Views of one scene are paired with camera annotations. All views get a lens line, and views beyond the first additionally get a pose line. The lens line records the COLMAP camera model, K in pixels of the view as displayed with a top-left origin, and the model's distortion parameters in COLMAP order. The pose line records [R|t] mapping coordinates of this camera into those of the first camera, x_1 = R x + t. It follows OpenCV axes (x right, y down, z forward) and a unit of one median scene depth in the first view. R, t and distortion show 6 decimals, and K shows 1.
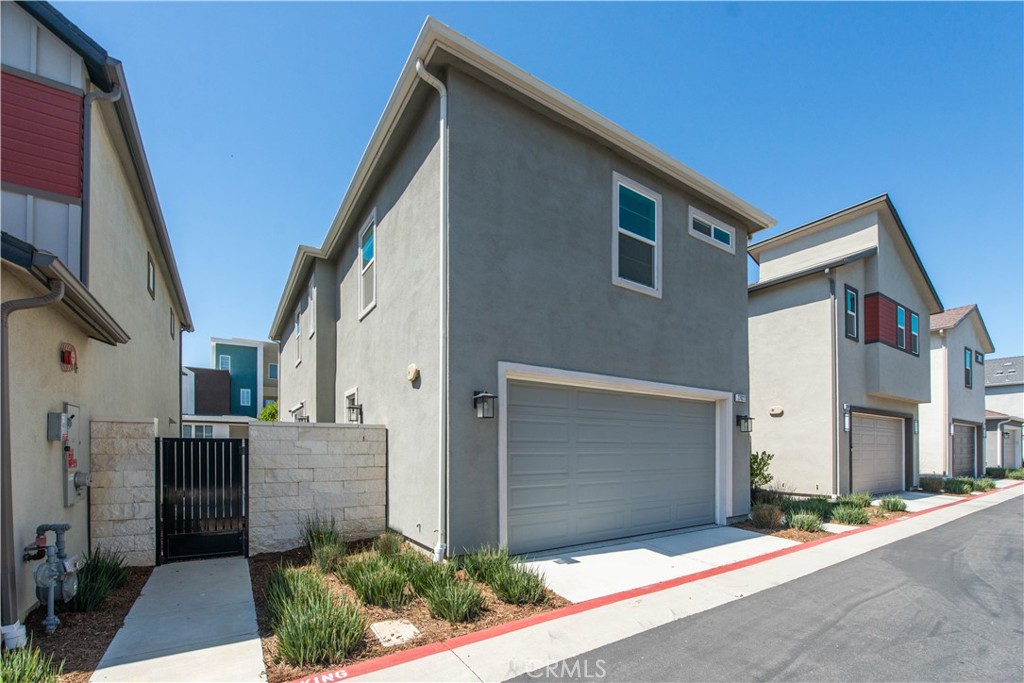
lens RADIAL K [[405.4, 0, 514.7], [0, 405.4, 442.2], [0, 0, 1]] dist [-0.009315, -0.000176]
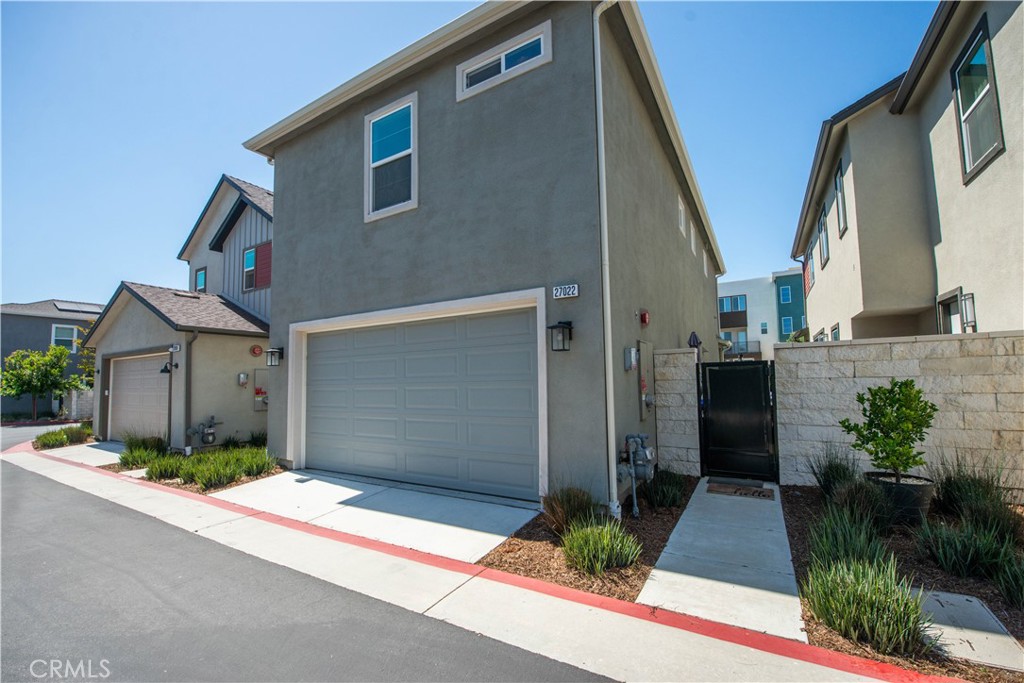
lens RADIAL K [[404.8, 0, 517.2], [0, 404.8, 353.5], [0, 0, 1]] dist [-0.012987, -0.003464]
pose [[0.481782, -0.072136, -0.873317, 1.262526], [0.034621, 0.997395, -0.063285, 0.014669], [0.875607, 0.000254, 0.483024, 0.824353]]
